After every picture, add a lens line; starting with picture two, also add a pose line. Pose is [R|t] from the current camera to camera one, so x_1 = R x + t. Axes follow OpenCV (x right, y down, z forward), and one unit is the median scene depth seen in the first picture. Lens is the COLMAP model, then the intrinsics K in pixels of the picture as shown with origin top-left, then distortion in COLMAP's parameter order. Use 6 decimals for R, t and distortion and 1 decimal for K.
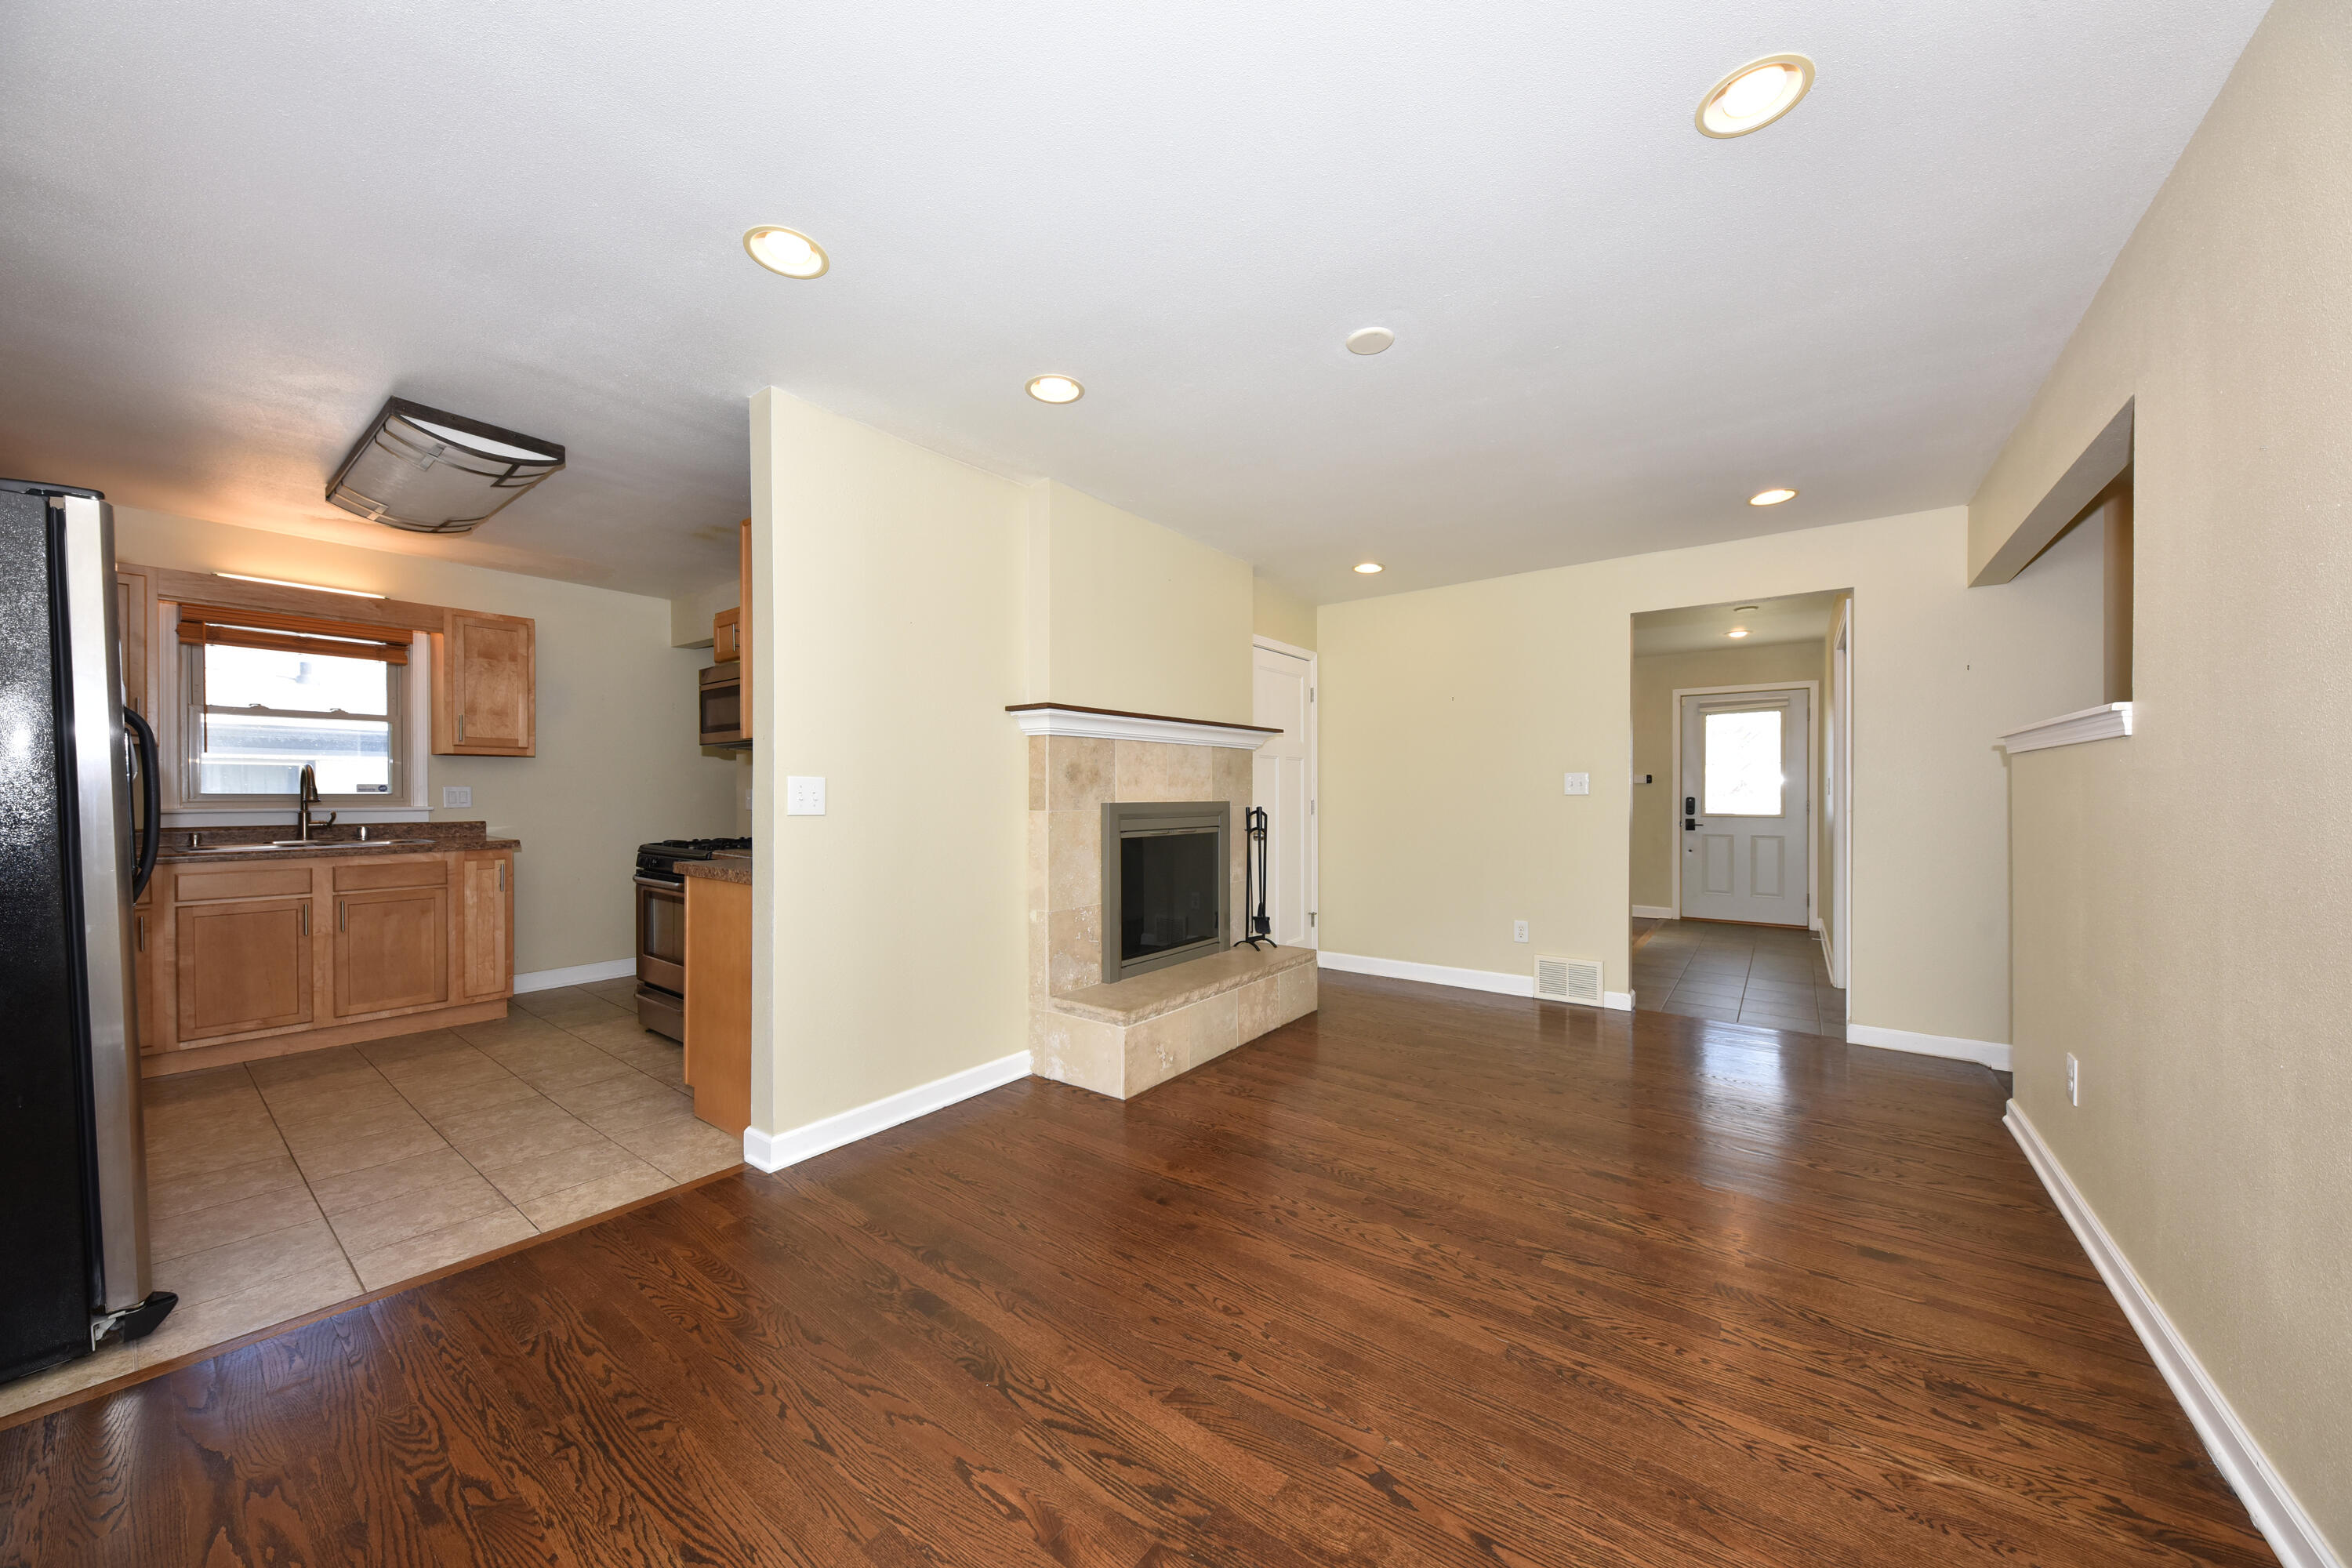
lens RADIAL K [[811.3, 0, 1180.7], [0, 811.3, 795.4], [0, 0, 1]] dist [-0.000367, -0.000162]
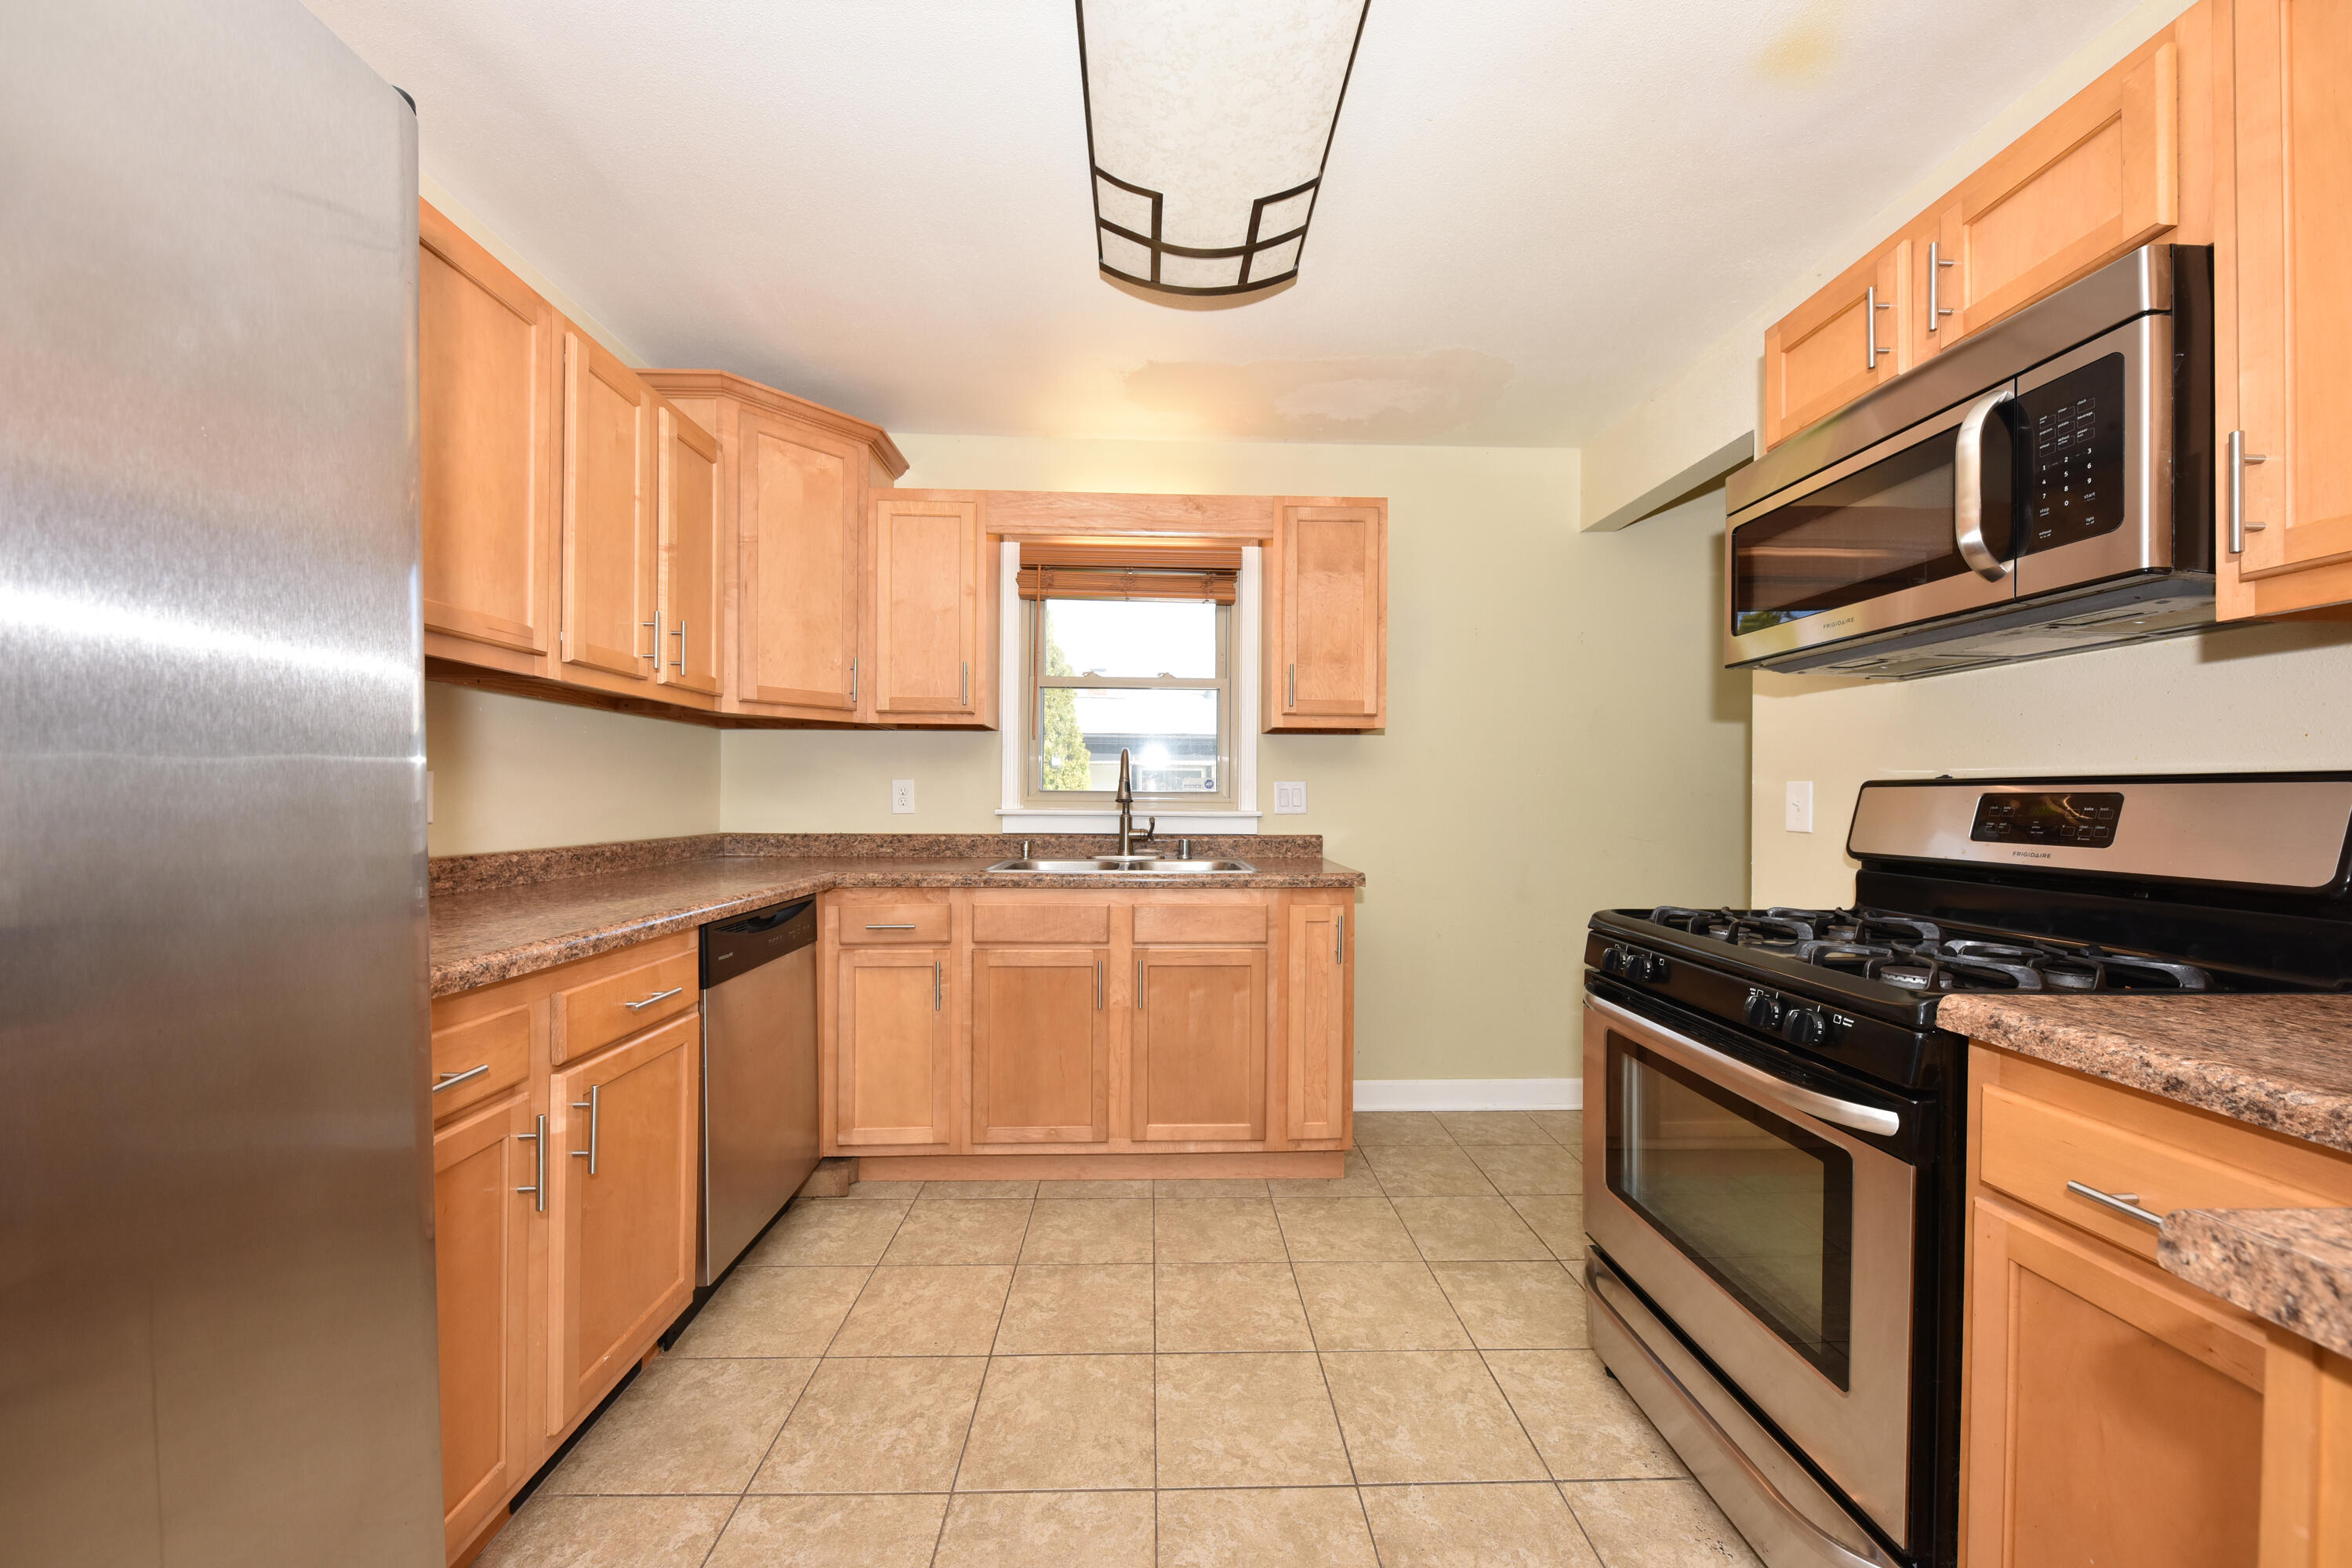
lens RADIAL K [[857.4, 0, 1179.1], [0, 857.4, 793.3], [0, 0, 1]] dist [0.011526, -0.000067]
pose [[0.627693, 0.004817, -0.778446, -0.452417], [-0.012876, 0.999908, -0.004195, 0.002947], [0.778354, 0.012656, 0.627698, 0.549305]]
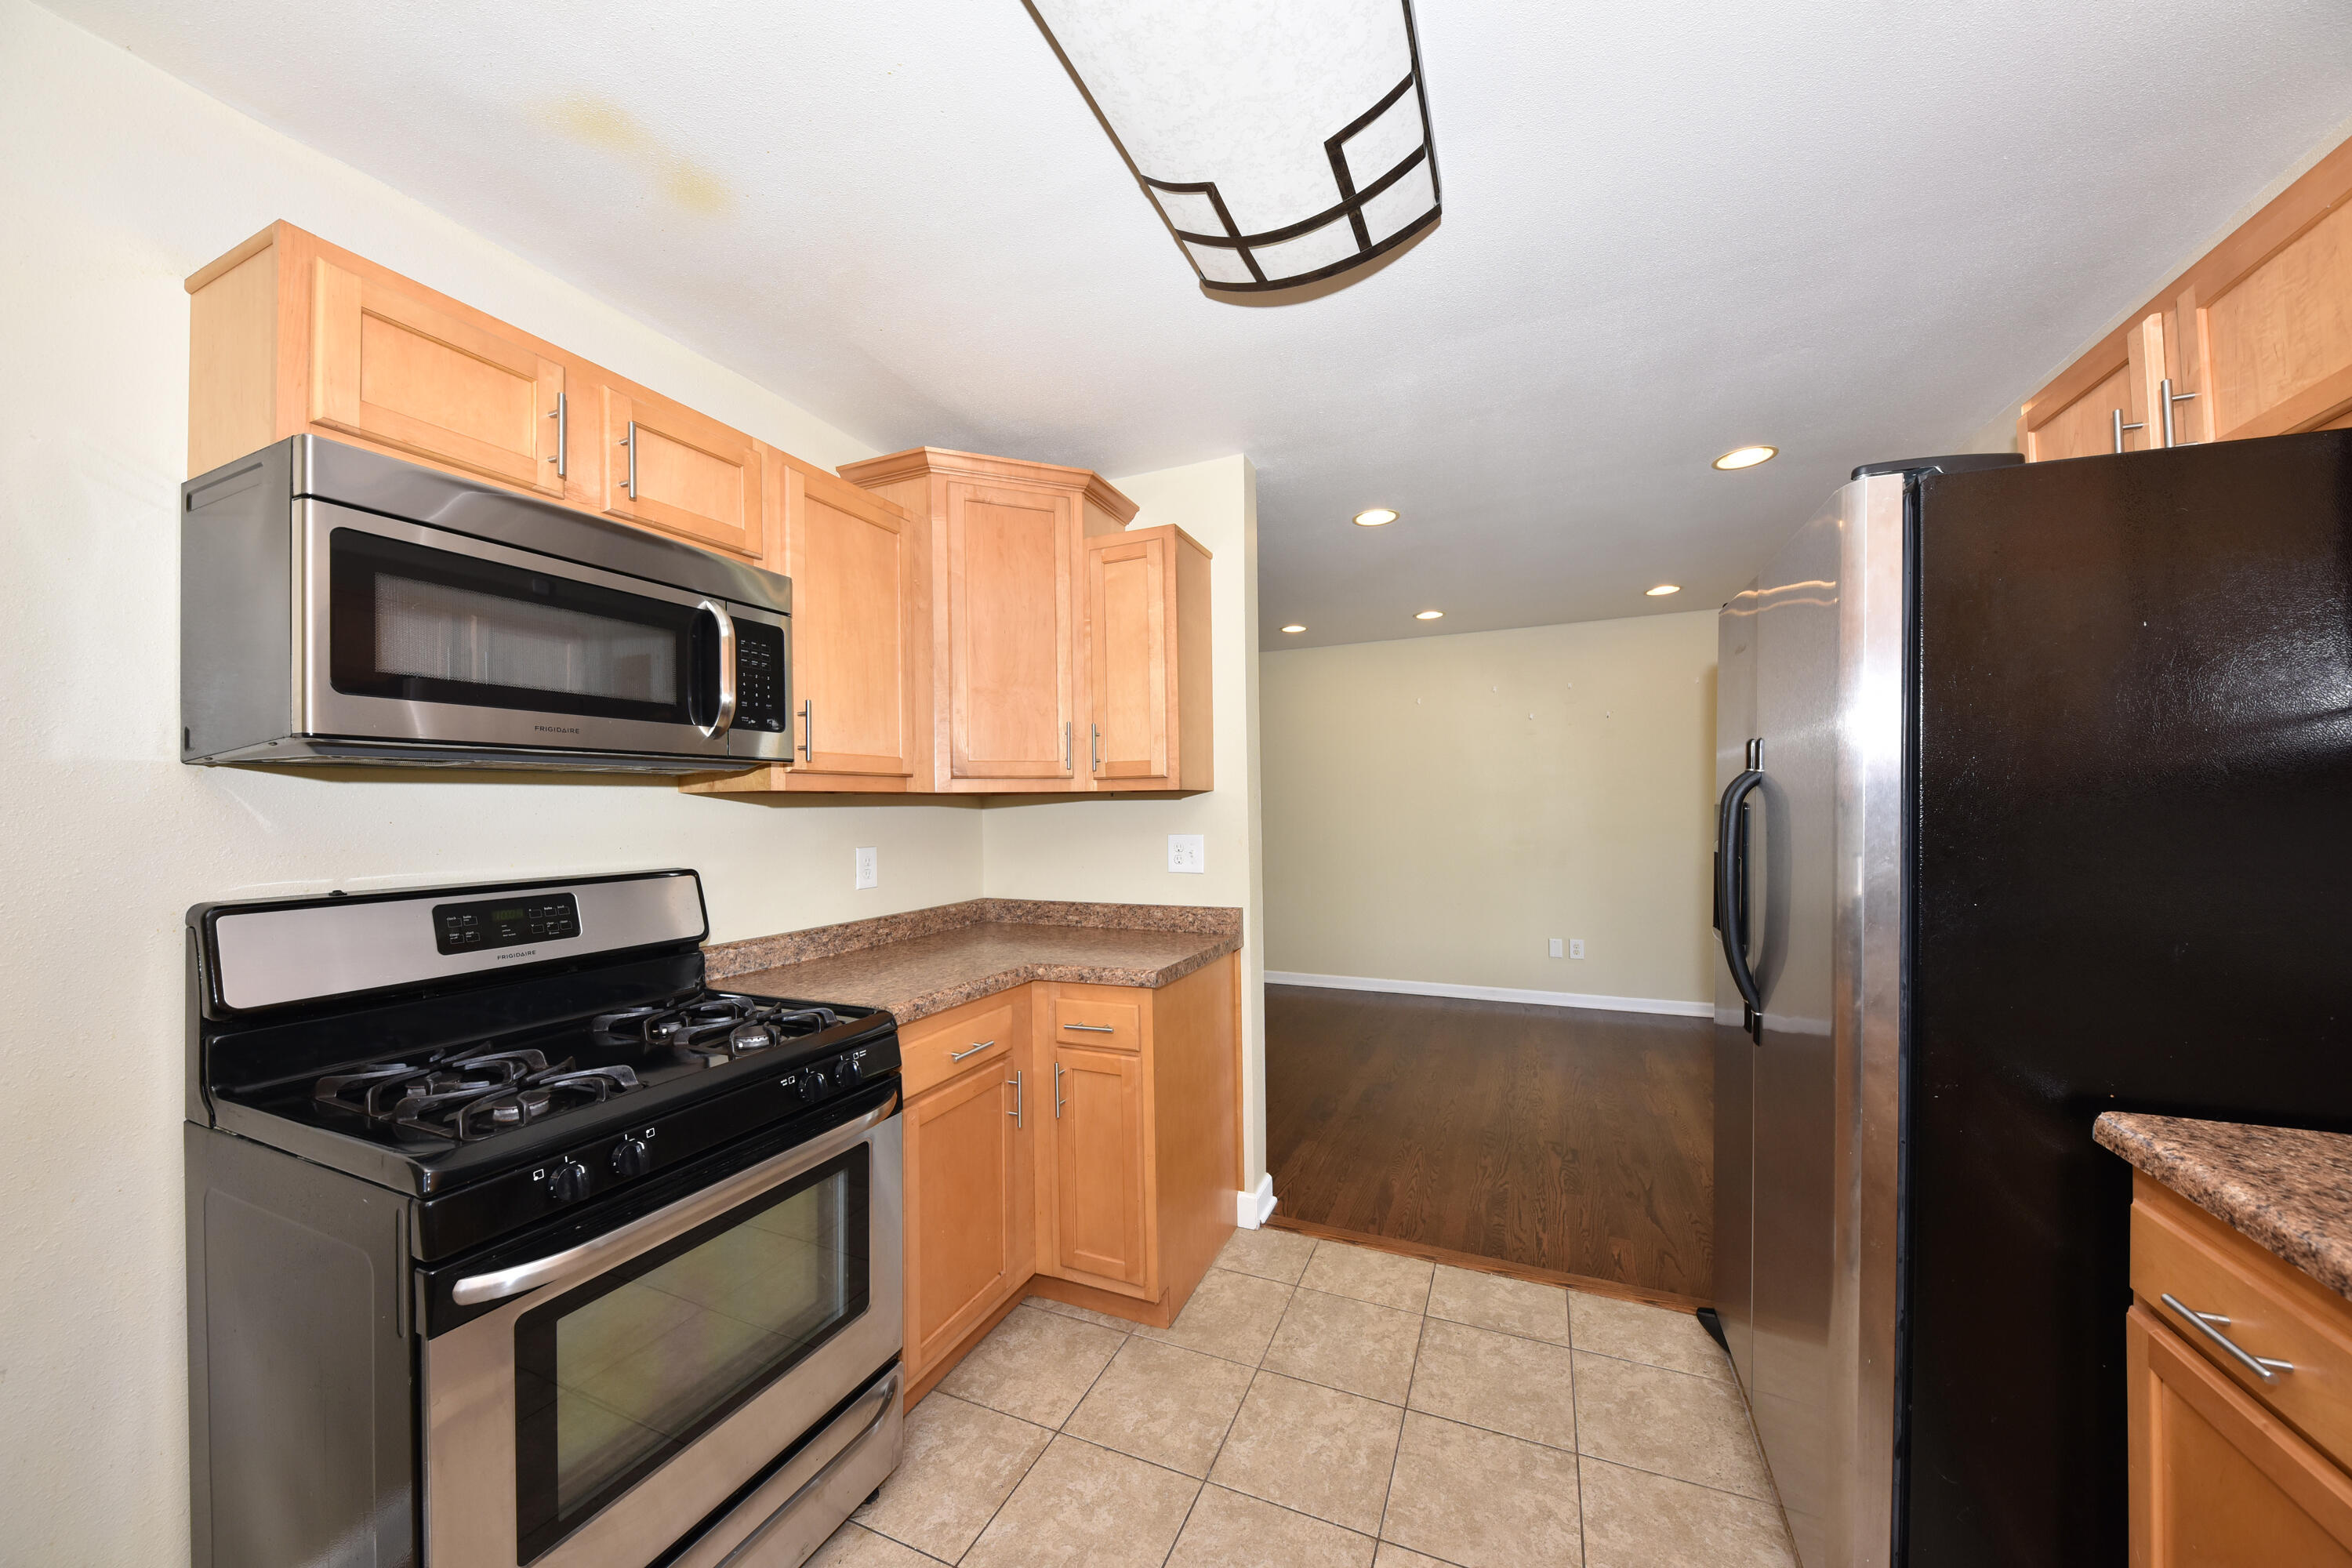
lens RADIAL K [[808.8, 0, 1172.1], [0, 808.8, 800.7], [0, 0, 1]] dist [0.000222, -0.000168]
pose [[-0.222749, 0.012468, 0.974796, -0.942384], [0.019595, 0.999773, -0.008309, -0.039764], [-0.974679, 0.017250, -0.222943, 0.838024]]
